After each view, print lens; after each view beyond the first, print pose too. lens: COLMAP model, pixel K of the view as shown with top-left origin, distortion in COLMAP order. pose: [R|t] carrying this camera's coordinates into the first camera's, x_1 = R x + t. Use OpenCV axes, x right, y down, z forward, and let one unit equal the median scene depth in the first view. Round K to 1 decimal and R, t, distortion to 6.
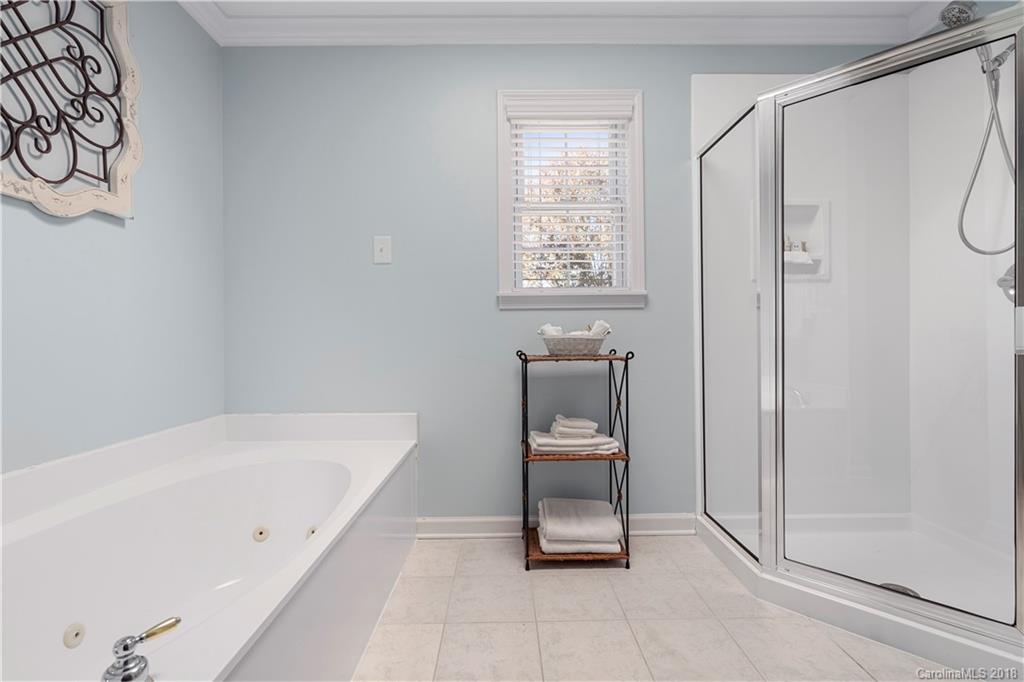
lens RADIAL K [[468.0, 0, 509.2], [0, 468.0, 342.8], [0, 0, 1]] dist [0.000632, 0.000024]
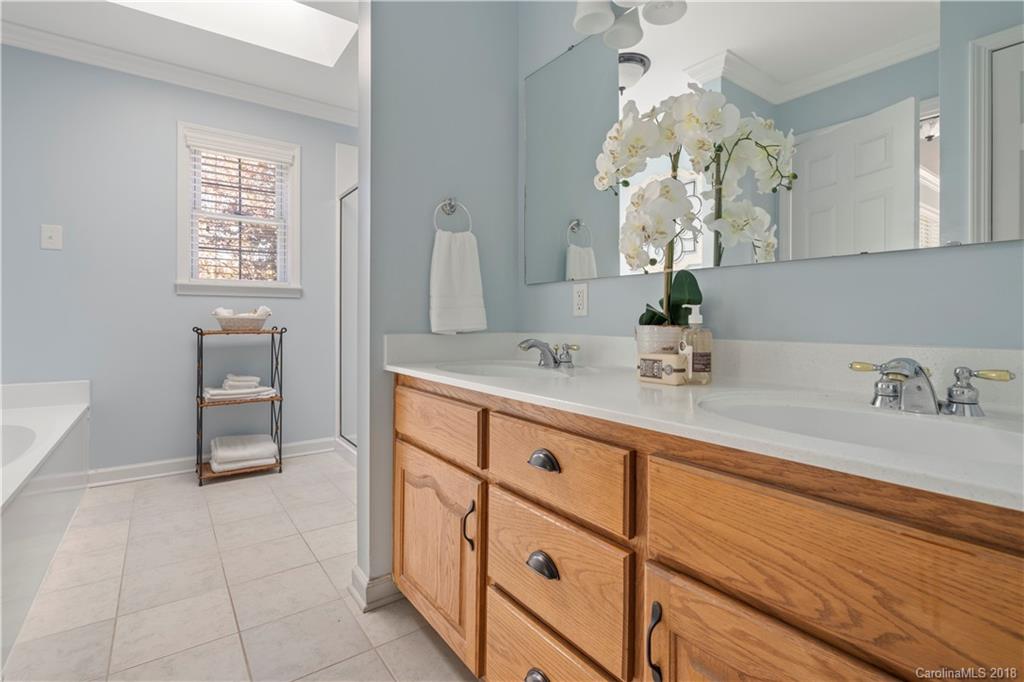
lens RADIAL K [[483.6, 0, 513.8], [0, 483.6, 319.6], [0, 0, 1]] dist [-0.001296, -0.000407]
pose [[0.816383, 0.013156, 0.577361, -0.034666], [-0.007705, 0.999900, -0.011890, 0.005307], [-0.577460, 0.005258, 0.816402, -0.666675]]
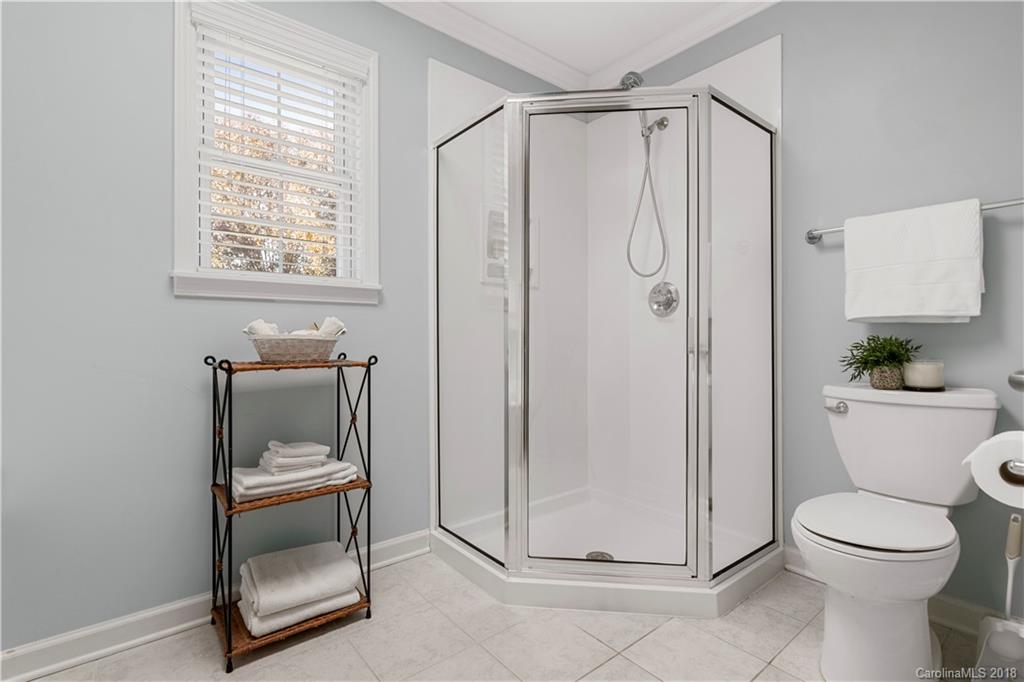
lens RADIAL K [[478.7, 0, 513.6], [0, 478.7, 339.0], [0, 0, 1]] dist [-0.000895, 0.000213]
pose [[0.783972, 0.007362, 0.620753, -0.072070], [0.000453, 0.999923, -0.012432, -0.000030], [-0.620796, 0.010028, 0.783908, 0.167861]]
